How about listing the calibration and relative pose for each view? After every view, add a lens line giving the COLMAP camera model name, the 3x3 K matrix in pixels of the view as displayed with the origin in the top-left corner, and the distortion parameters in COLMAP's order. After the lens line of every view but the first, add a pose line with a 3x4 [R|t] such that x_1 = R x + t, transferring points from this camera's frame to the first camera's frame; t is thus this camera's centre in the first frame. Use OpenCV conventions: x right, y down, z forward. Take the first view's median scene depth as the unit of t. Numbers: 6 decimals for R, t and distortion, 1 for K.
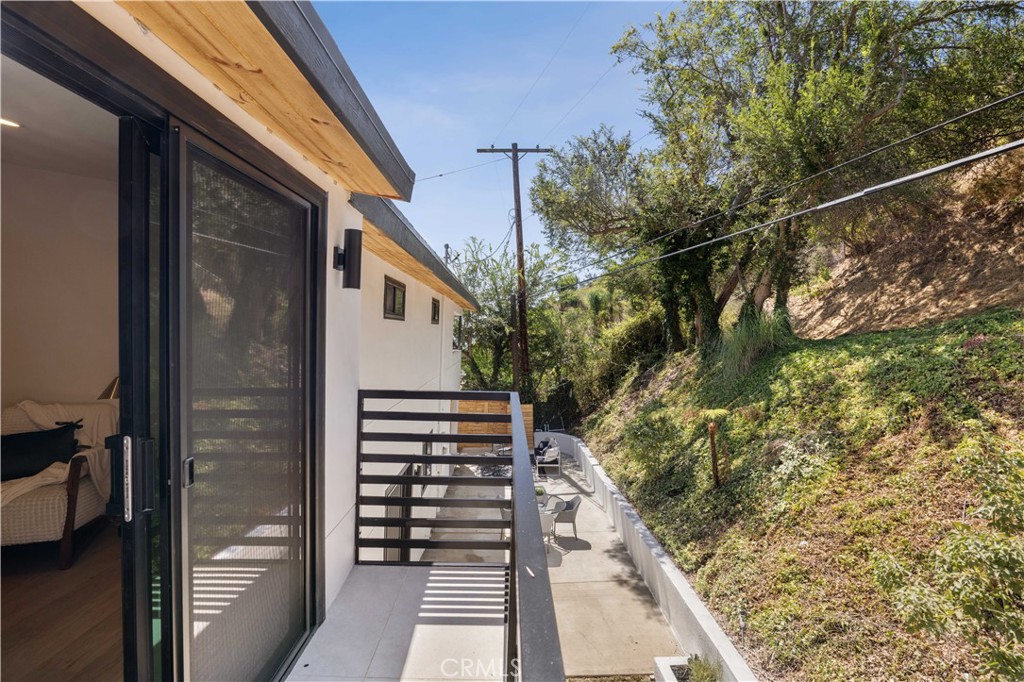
lens RADIAL K [[486.8, 0, 513.4], [0, 486.8, 336.9], [0, 0, 1]] dist [-0.001232, -0.001739]
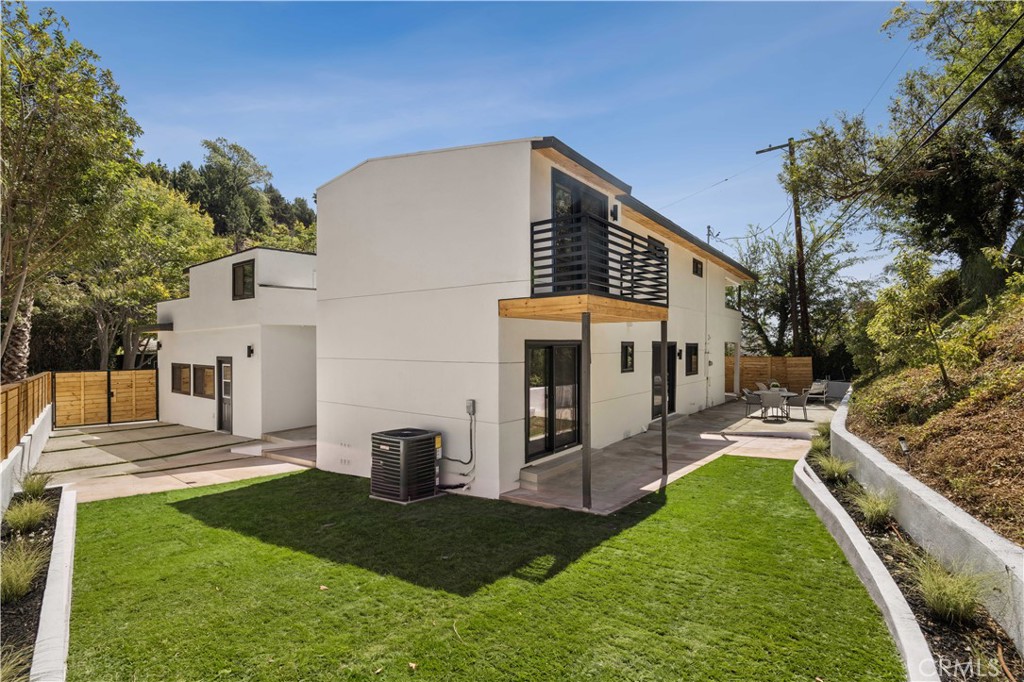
lens RADIAL K [[486.8, 0, 513.1], [0, 486.8, 344.9], [0, 0, 1]] dist [-0.001232, -0.001739]
pose [[0.789798, -0.029737, -0.612646, 0.188985], [0.012020, 0.999383, -0.033014, 0.139801], [0.613249, 0.018710, 0.789668, -0.348748]]
